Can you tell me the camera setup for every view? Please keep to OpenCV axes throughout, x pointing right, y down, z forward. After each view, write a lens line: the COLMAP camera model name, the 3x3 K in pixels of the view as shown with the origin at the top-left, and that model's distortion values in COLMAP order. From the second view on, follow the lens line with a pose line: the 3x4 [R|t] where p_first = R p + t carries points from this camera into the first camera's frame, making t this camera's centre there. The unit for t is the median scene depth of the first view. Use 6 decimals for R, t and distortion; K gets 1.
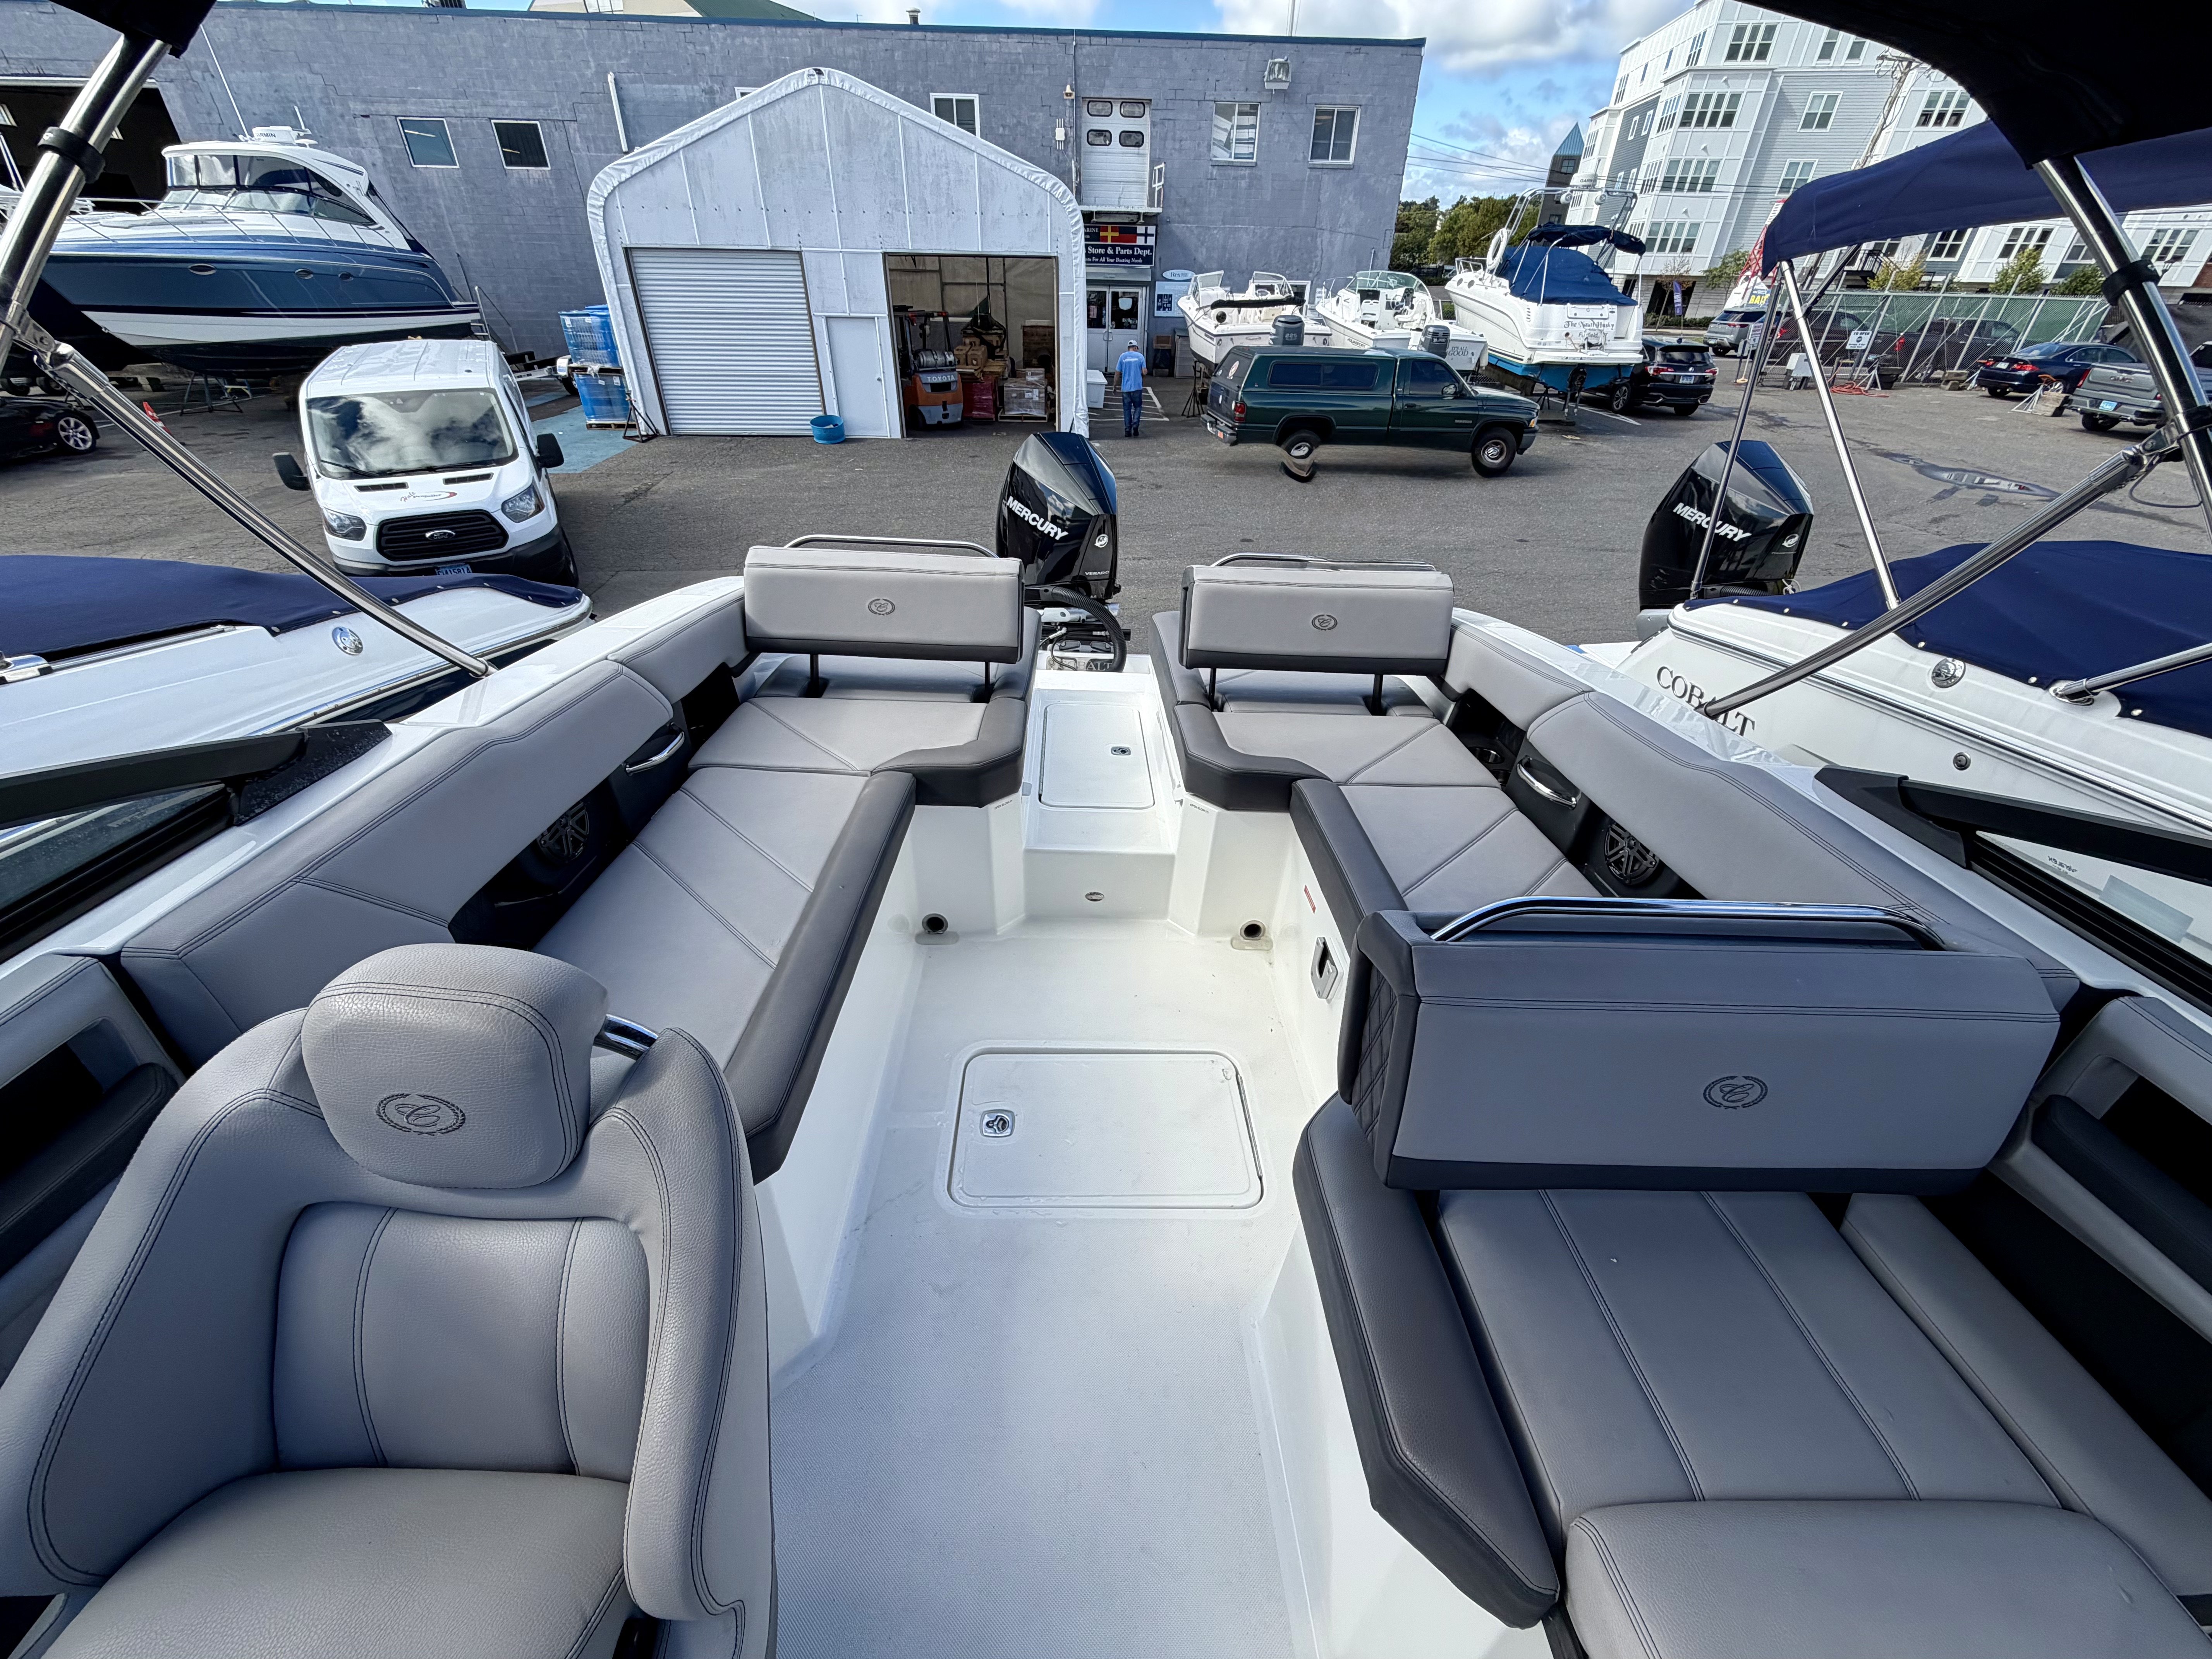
lens RADIAL K [[880.9, 0, 1102.6], [0, 880.9, 829.7], [0, 0, 1]] dist [0.000327, -0.000501]
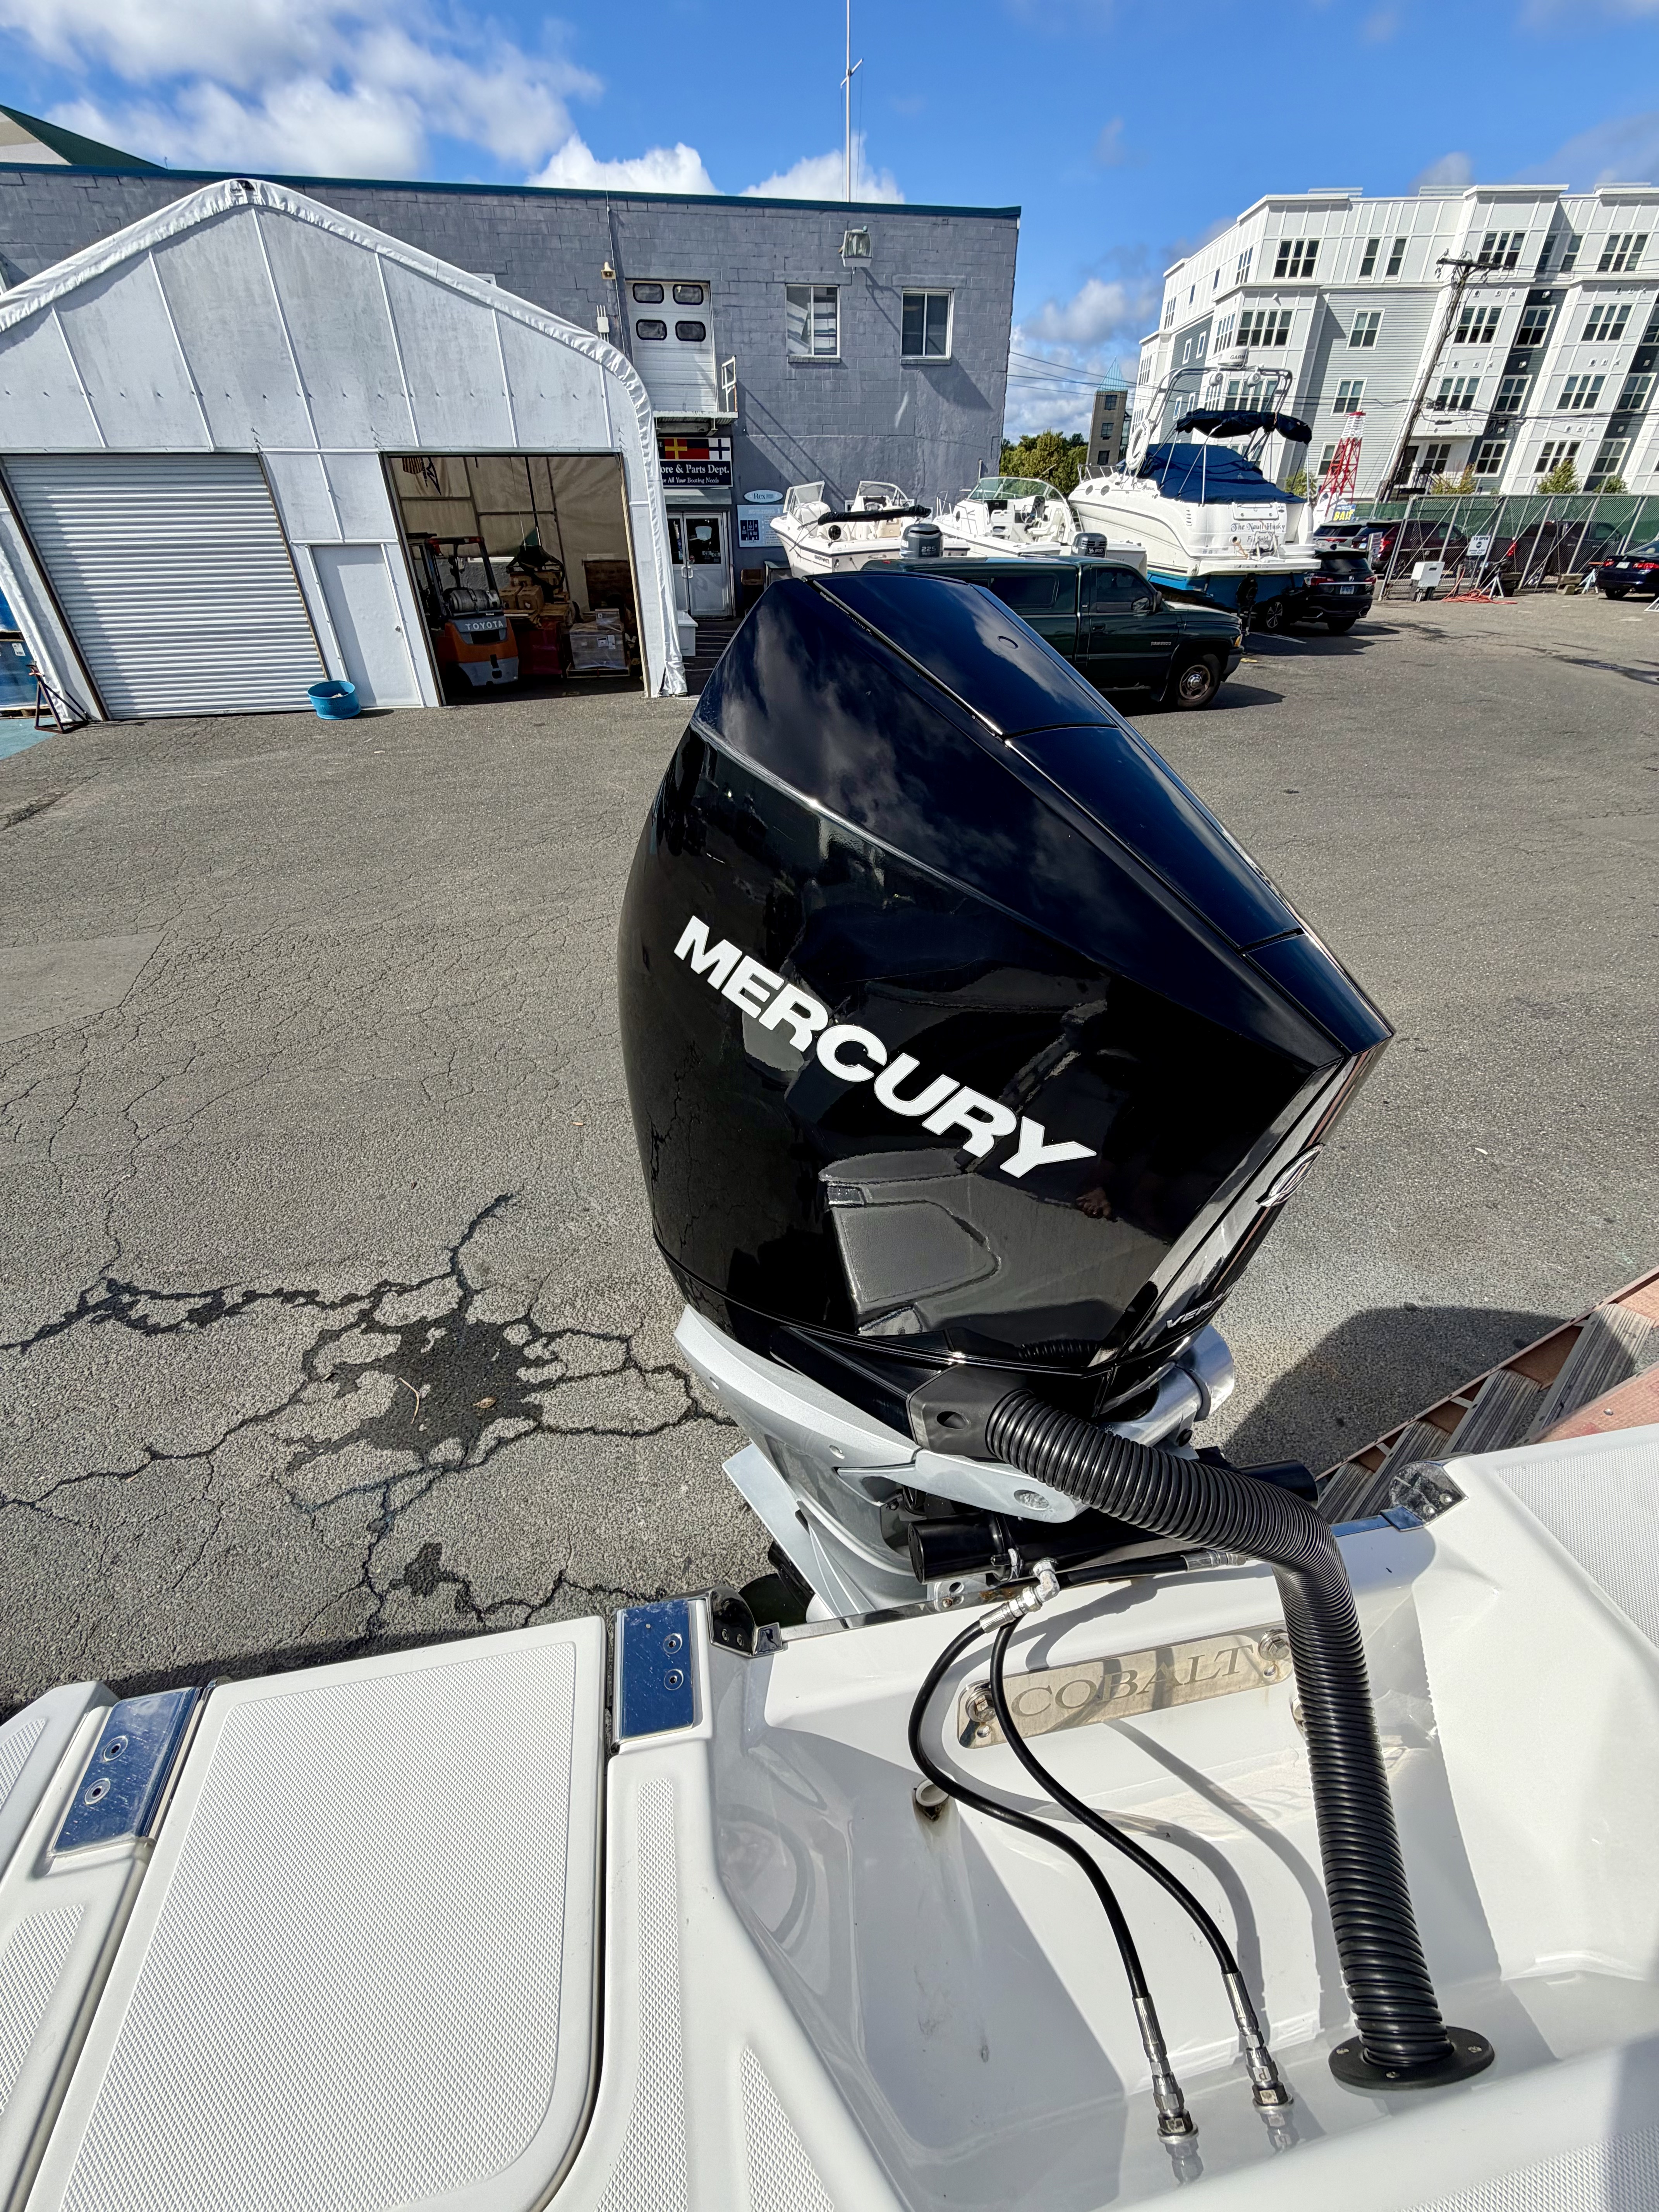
lens RADIAL K [[876.8, 0, 828.7], [0, 876.8, 1101.7], [0, 0, 1]] dist [-0.000065, -0.000083]
pose [[0.986436, -0.112477, 0.119549, -0.020973], [0.110430, 0.993603, 0.023635, -0.069412], [-0.121443, -0.010113, 0.992547, 0.164718]]
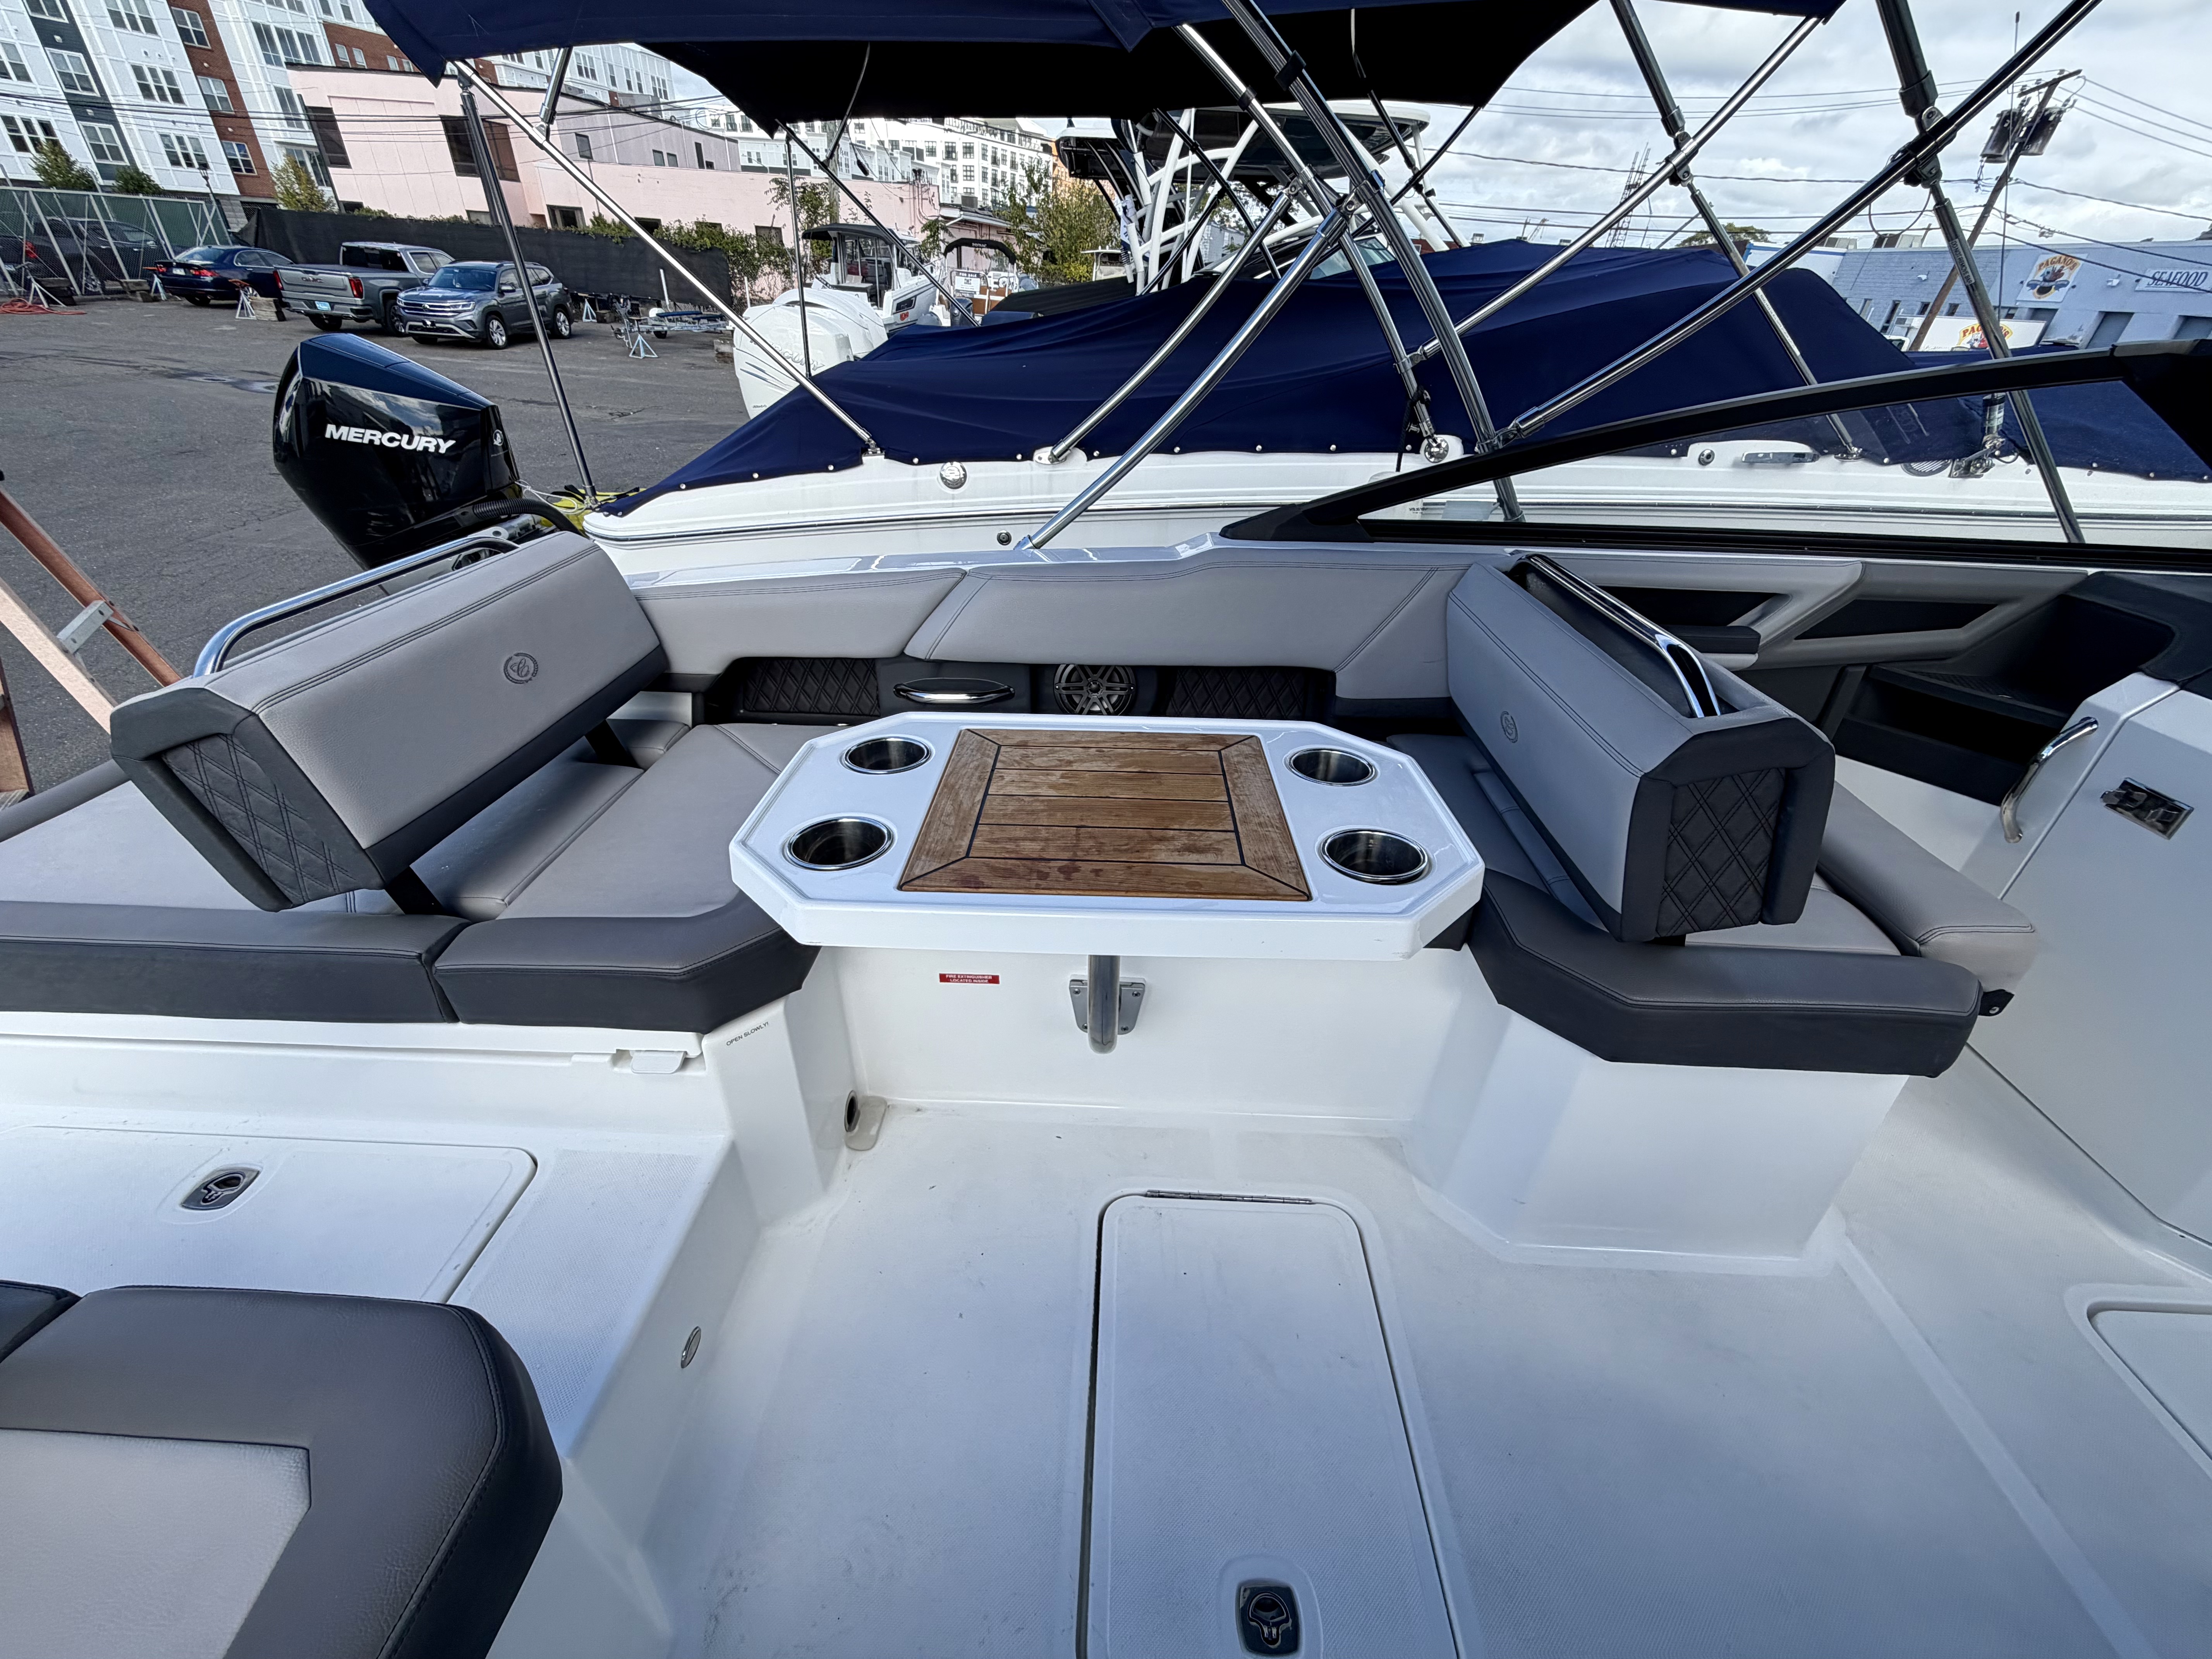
lens RADIAL K [[880.9, 0, 1102.6], [0, 880.9, 829.7], [0, 0, 1]] dist [0.000327, -0.000501]
pose [[0.070580, -0.554735, 0.829028, -0.027047], [0.492296, 0.742205, 0.454727, -0.027236], [-0.867562, 0.376032, 0.325479, 0.064413]]
